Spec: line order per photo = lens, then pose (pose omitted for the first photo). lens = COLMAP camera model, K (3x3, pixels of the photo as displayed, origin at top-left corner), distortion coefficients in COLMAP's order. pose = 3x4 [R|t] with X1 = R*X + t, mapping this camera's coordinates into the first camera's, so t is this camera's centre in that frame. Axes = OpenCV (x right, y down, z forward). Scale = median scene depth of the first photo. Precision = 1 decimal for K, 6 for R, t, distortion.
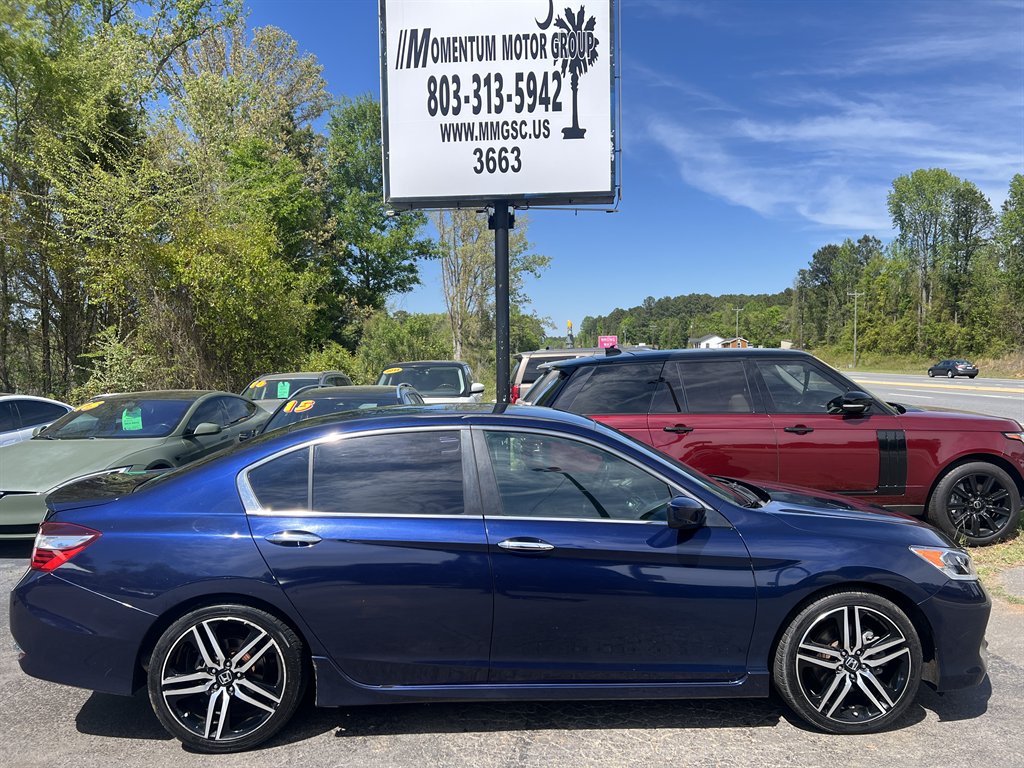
lens RADIAL K [[791.4, 0, 517.4], [0, 791.4, 382.4], [0, 0, 1]] dist [0.006912, 0.002230]
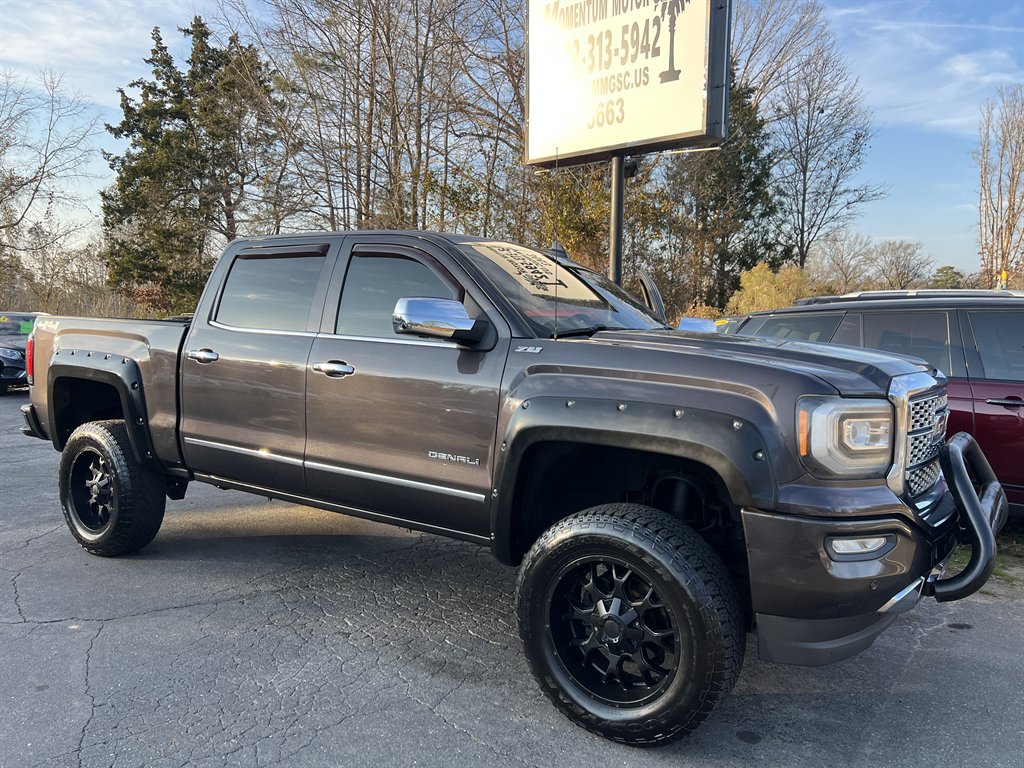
lens RADIAL K [[795.7, 0, 517.2], [0, 795.7, 383.6], [0, 0, 1]] dist [0.079437, -0.128528]
pose [[0.776770, 0.073246, -0.625510, 0.590565], [-0.042785, 0.997056, 0.063622, 0.020130], [0.628329, -0.022657, 0.777618, 0.071101]]
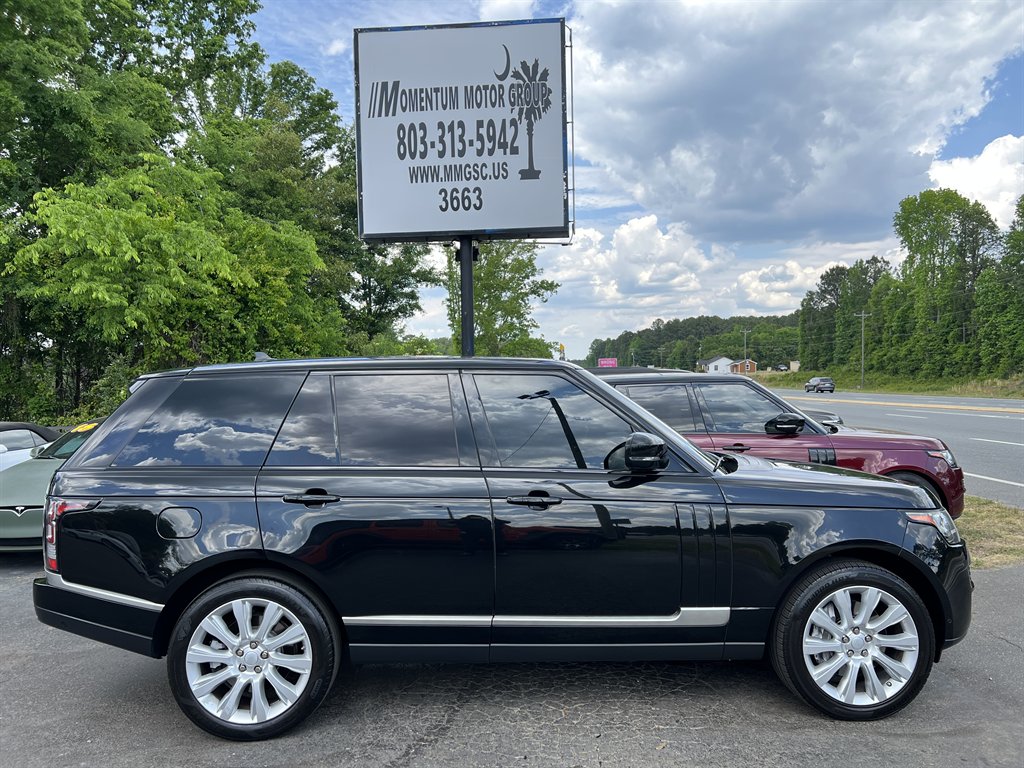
lens RADIAL K [[795.7, 0, 517.2], [0, 795.7, 383.6], [0, 0, 1]] dist [0.079437, -0.128528]
pose [[0.999807, -0.005448, -0.018852, 0.073216], [0.004911, 0.999584, -0.028405, 0.008027], [0.018999, 0.028307, 0.999419, -0.104268]]
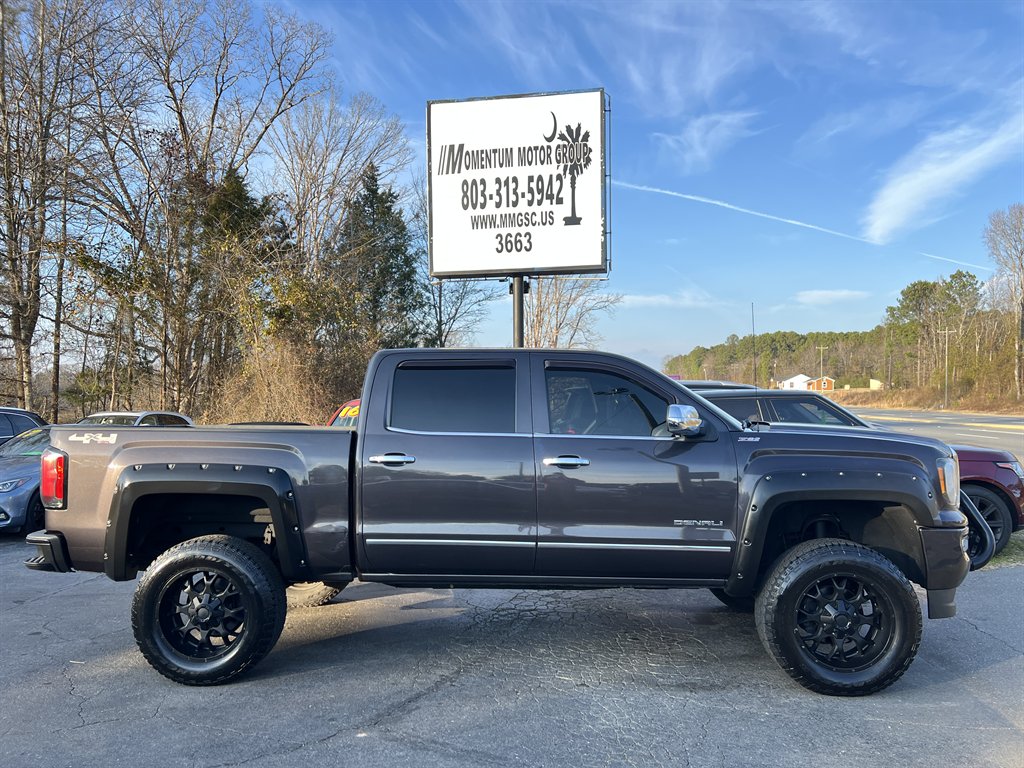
lens RADIAL K [[807.2, 0, 512.0], [0, 807.2, 384.0], [0, 0, 1]] dist [0.130404, -0.186099]
pose [[0.993586, 0.002474, -0.113049, 0.123973], [-0.007792, 0.998882, -0.046629, 0.015201], [0.112807, 0.047211, 0.992495, -0.318529]]
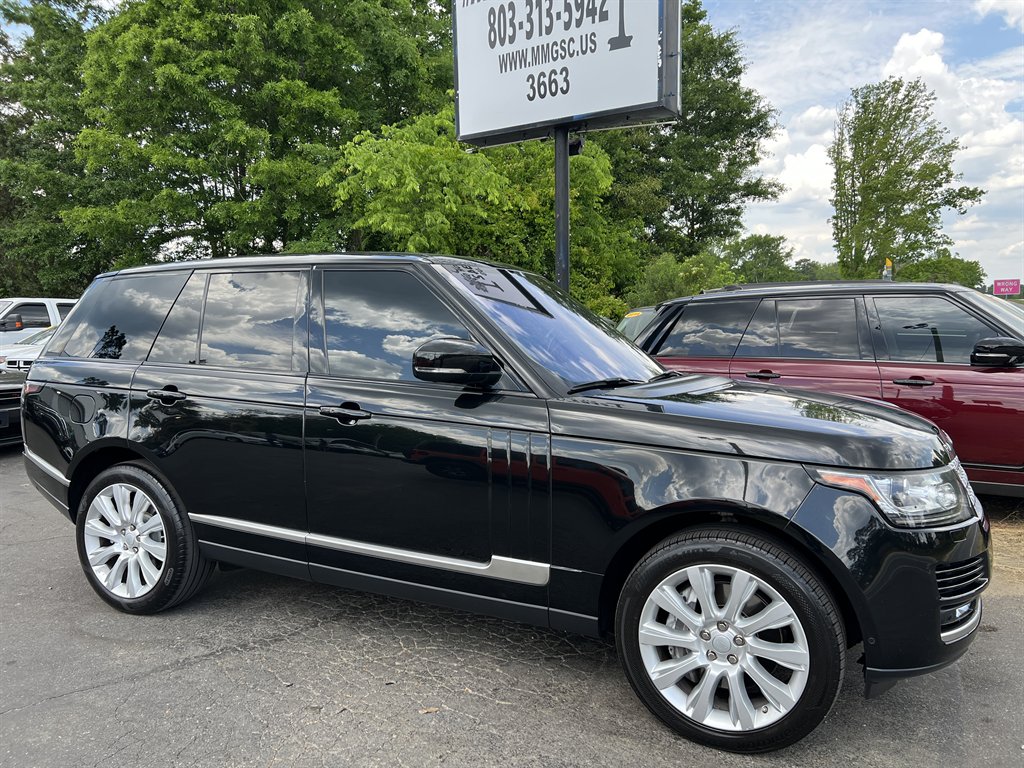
lens RADIAL K [[795.7, 0, 517.2], [0, 795.7, 383.6], [0, 0, 1]] dist [0.079437, -0.128528]
pose [[0.861966, 0.046089, -0.504866, 0.459852], [-0.017037, 0.997930, 0.062013, 0.026775], [0.506679, -0.044851, 0.860967, 0.113347]]
